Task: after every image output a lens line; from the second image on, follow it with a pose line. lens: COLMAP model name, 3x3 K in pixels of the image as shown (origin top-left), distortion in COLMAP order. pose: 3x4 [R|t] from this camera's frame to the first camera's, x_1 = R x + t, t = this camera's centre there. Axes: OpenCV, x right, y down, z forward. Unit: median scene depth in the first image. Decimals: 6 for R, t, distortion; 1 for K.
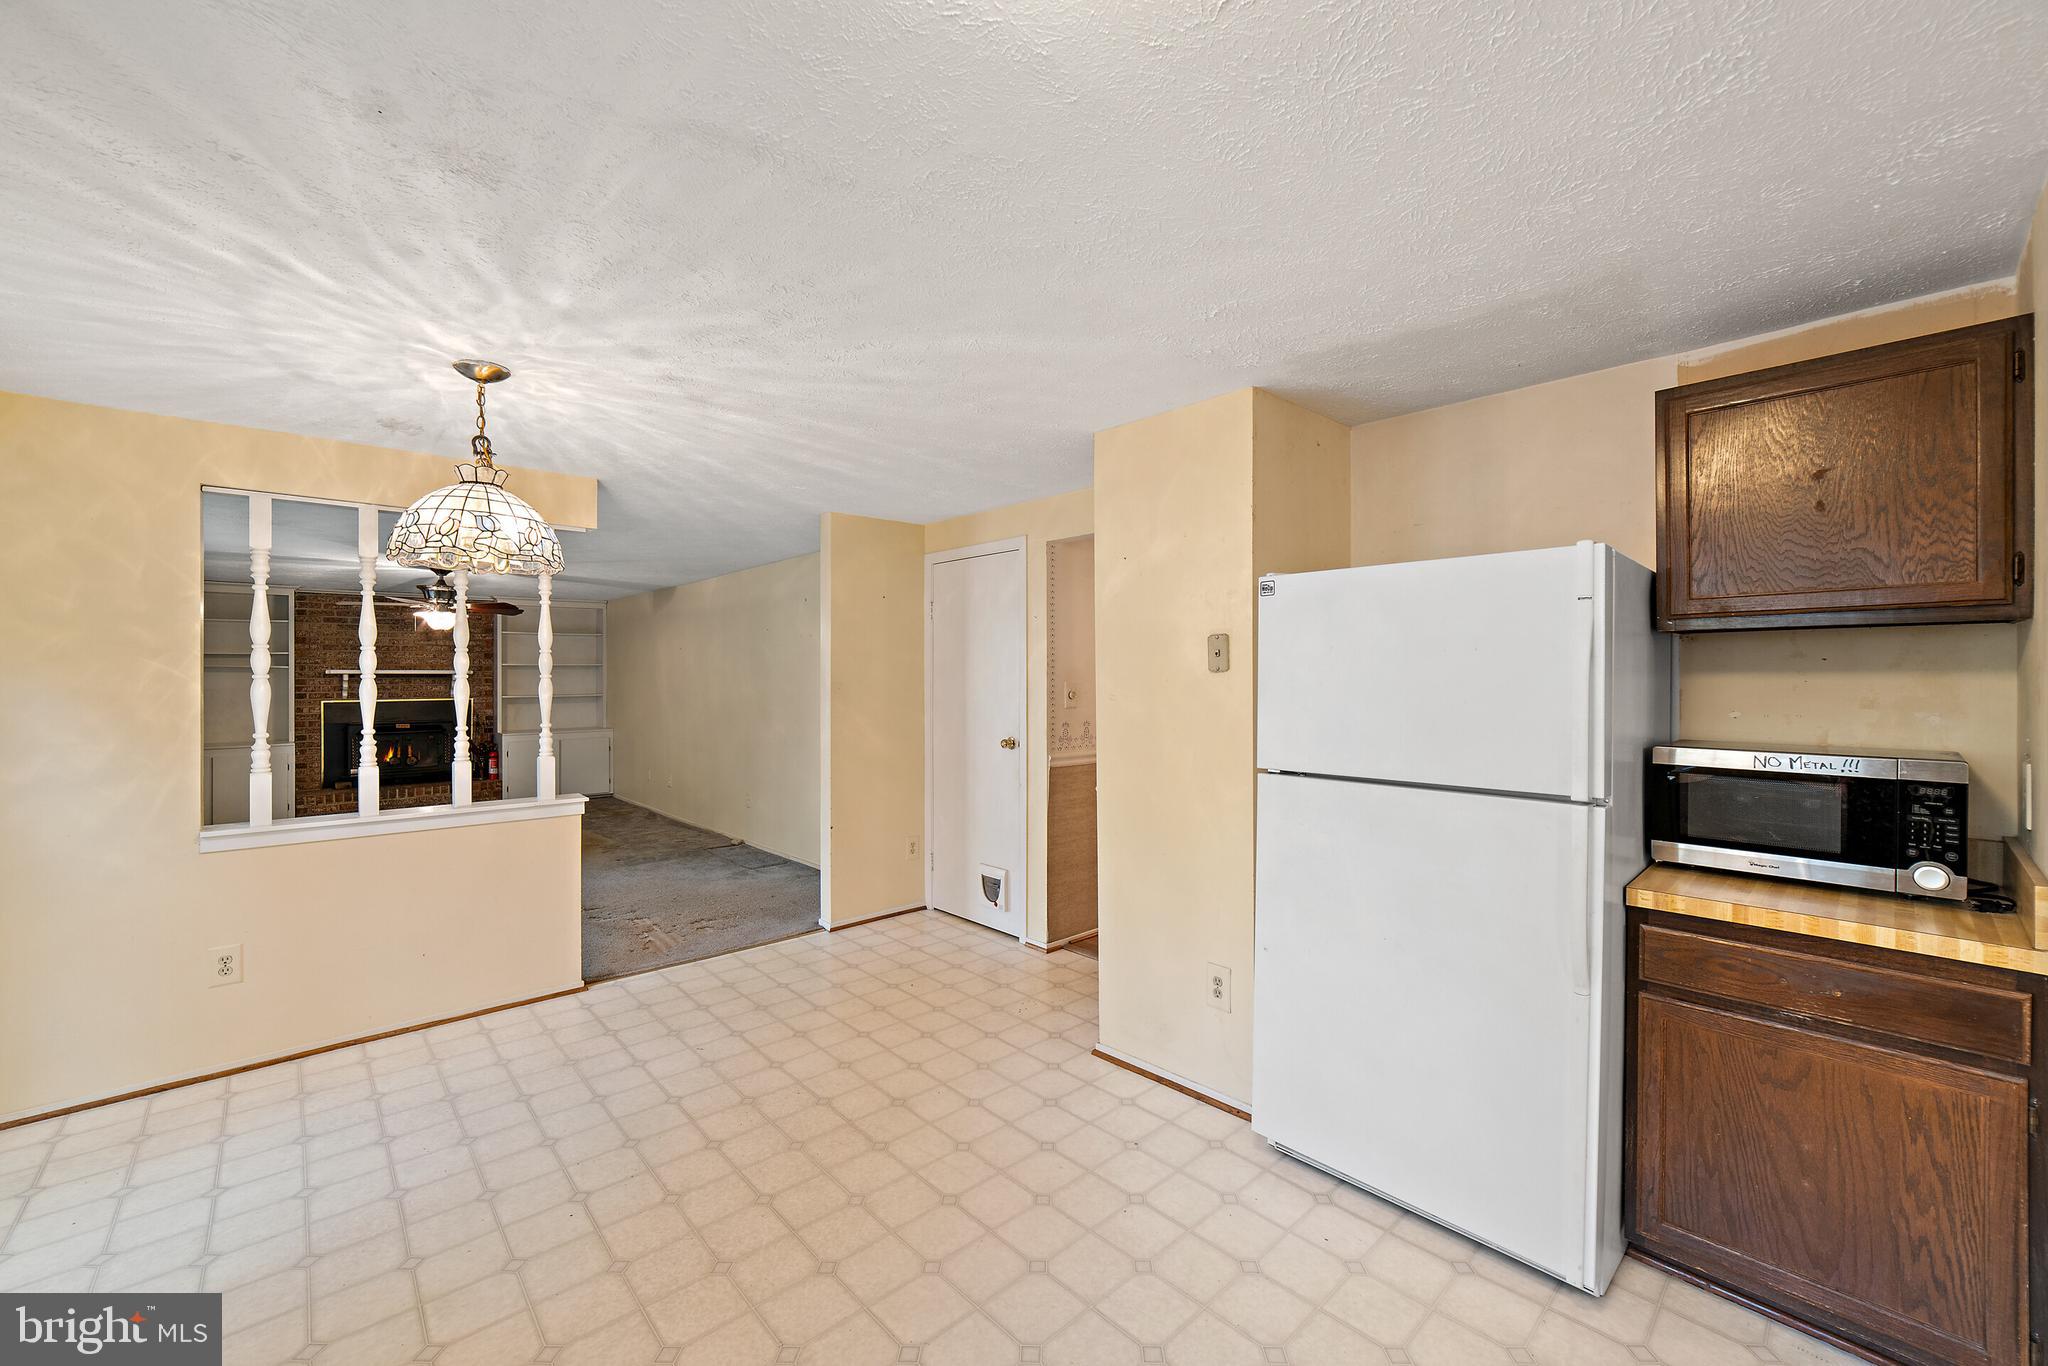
lens RADIAL K [[810.2, 0, 1023.4], [0, 810.2, 675.0], [0, 0, 1]] dist [-0.026102, 0.010133]
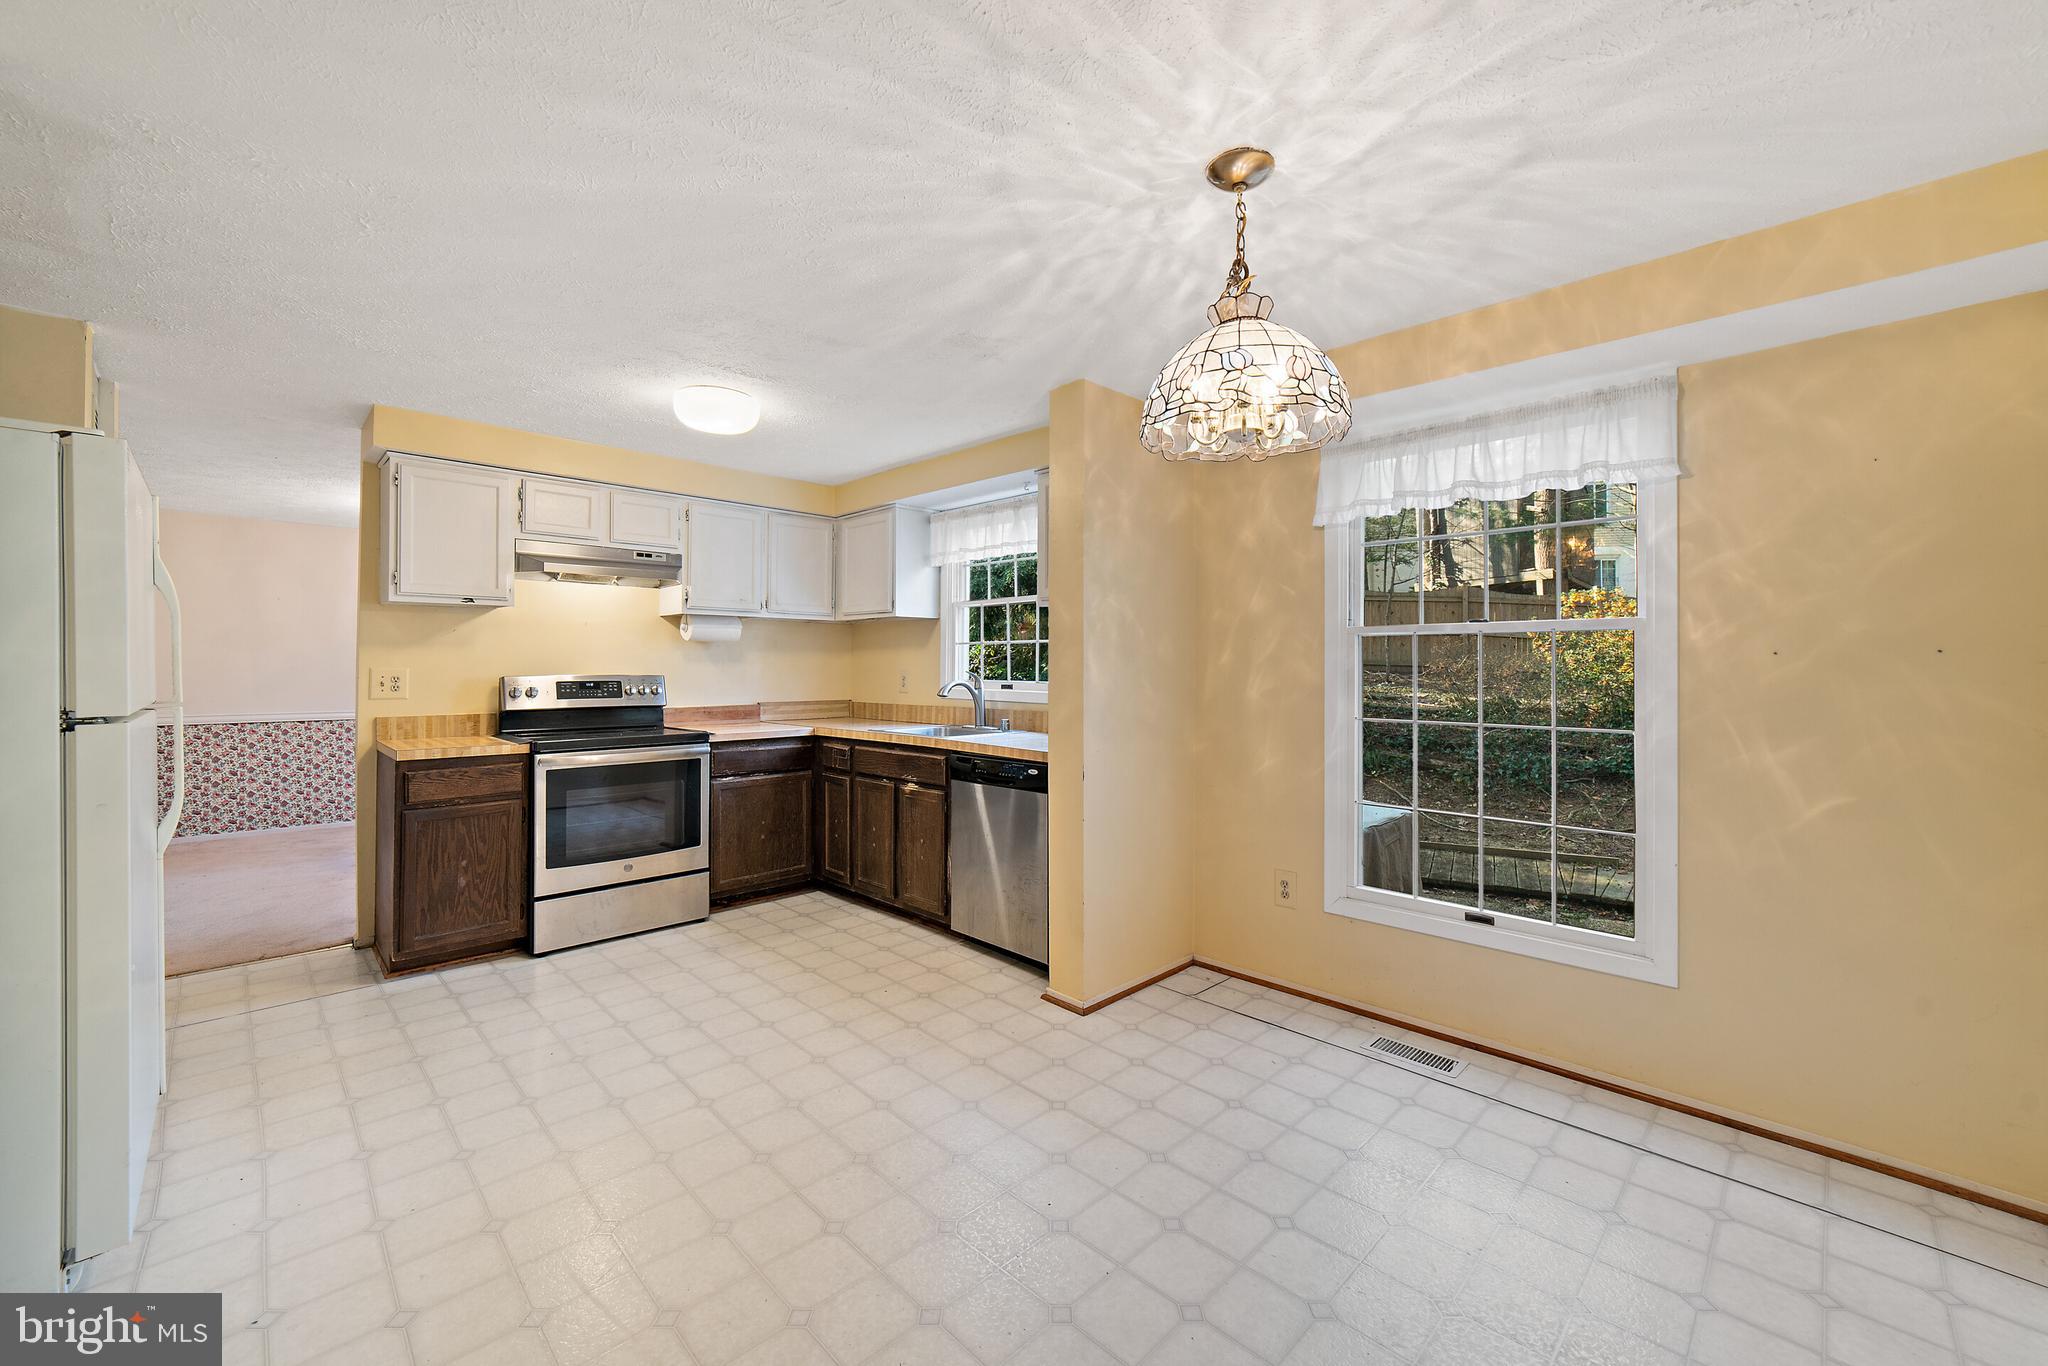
lens RADIAL K [[821.7, 0, 1014.9], [0, 821.7, 657.8], [0, 0, 1]] dist [-0.004923, 0.000299]
pose [[-0.999691, -0.003529, -0.024618, -0.335233], [-0.003159, 0.999882, -0.015033, 0.054993], [0.024668, -0.014951, -0.999584, 1.279559]]
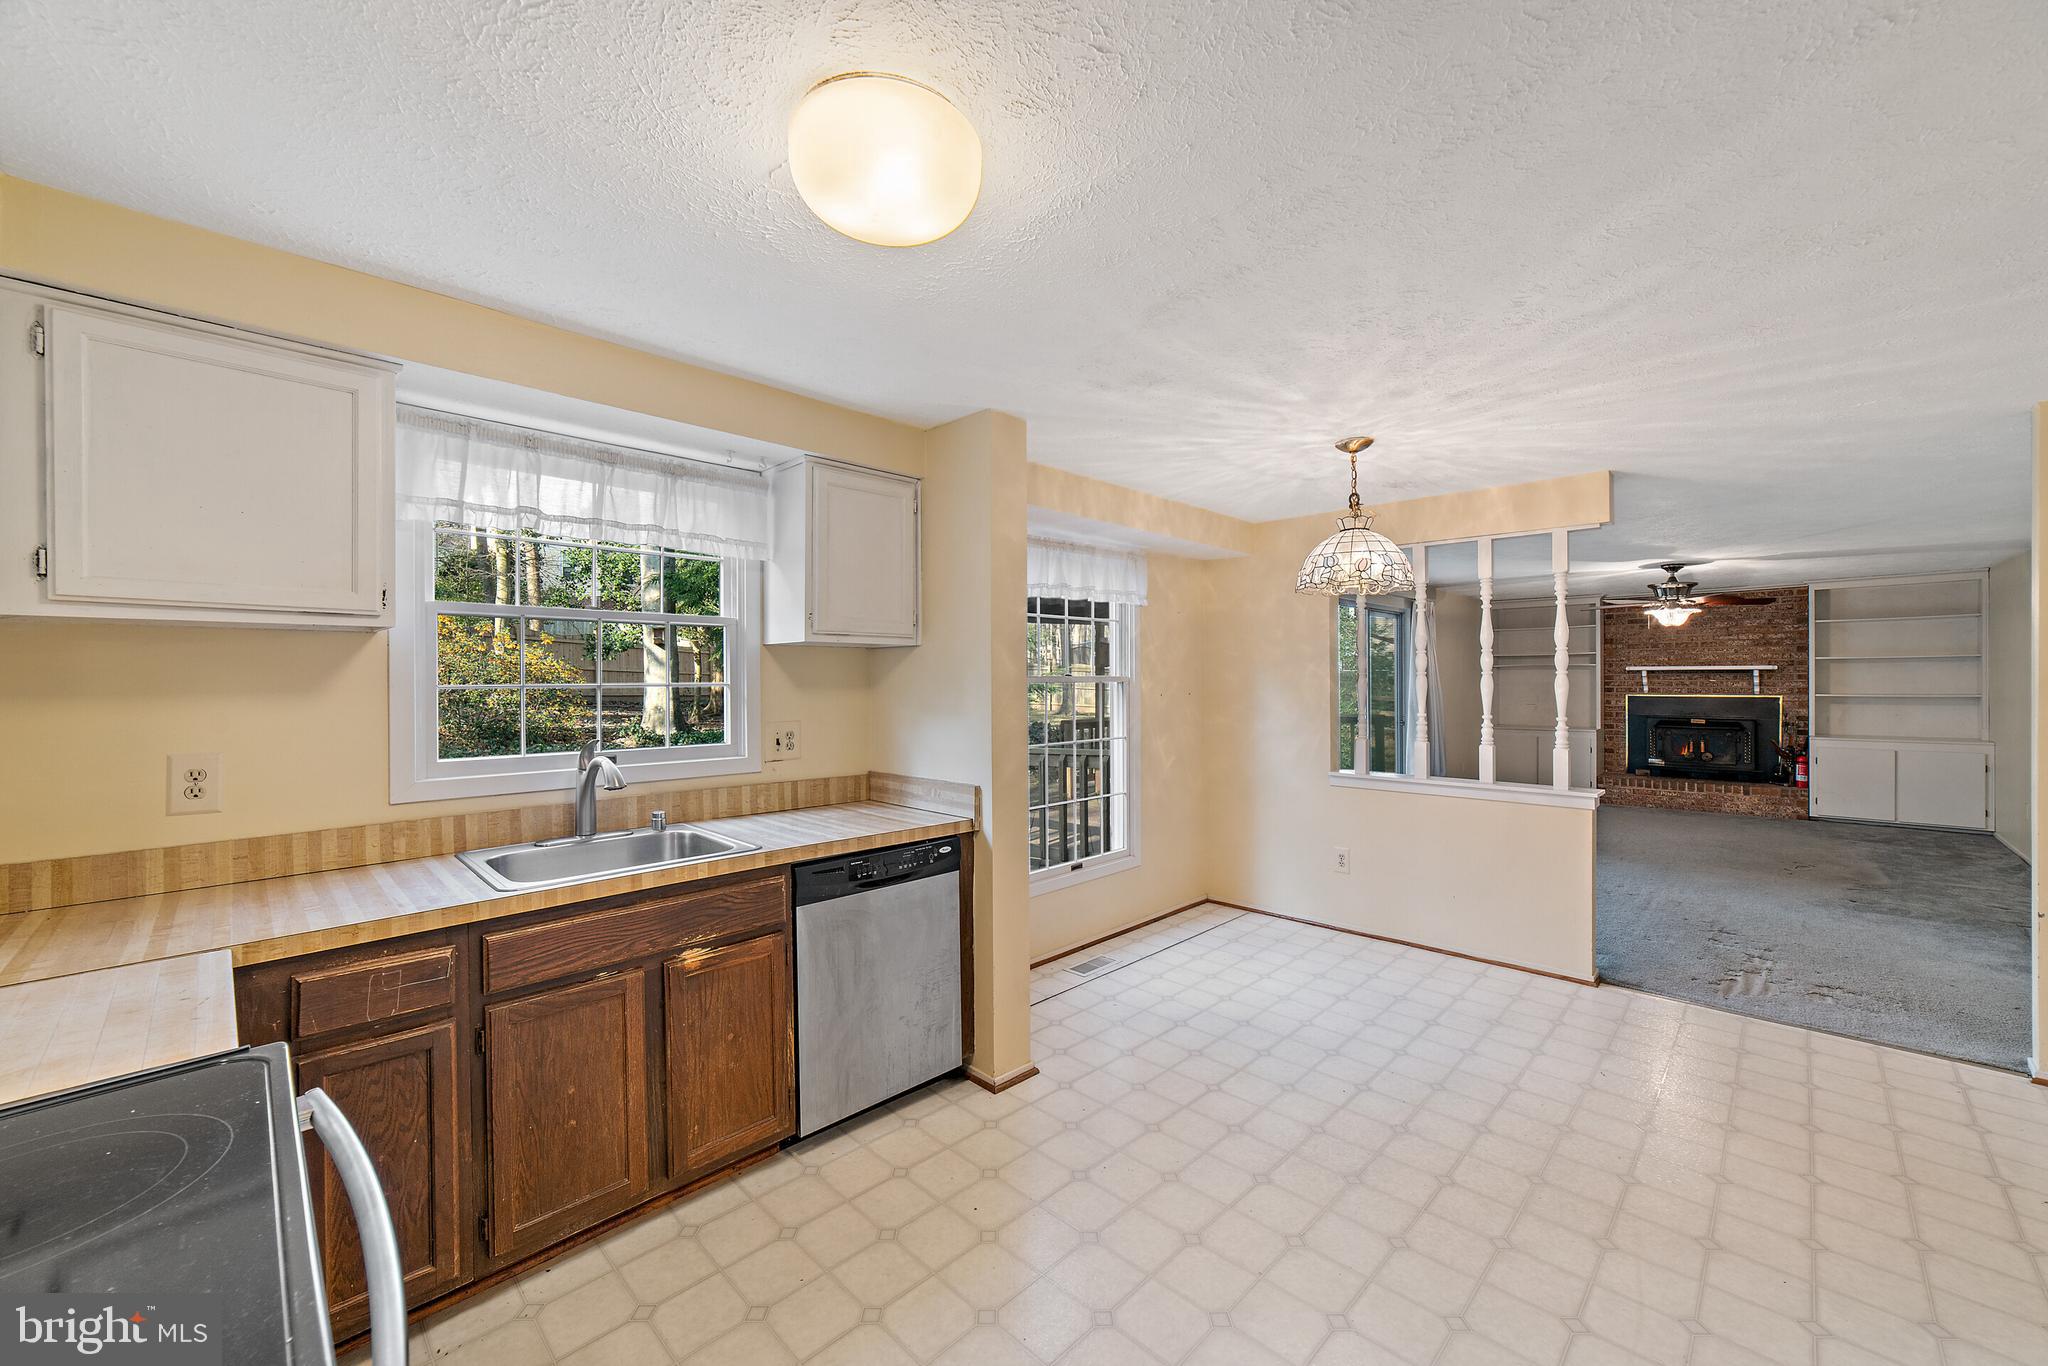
lens RADIAL K [[798.5, 0, 1038.3], [0, 798.5, 675.7], [0, 0, 1]] dist [-0.023974, 0.010243]
pose [[0.056567, -0.000773, -0.998398, 0.454579], [0.006649, 0.999978, -0.000398, 0.002107], [0.998377, -0.006616, 0.056571, 0.292659]]
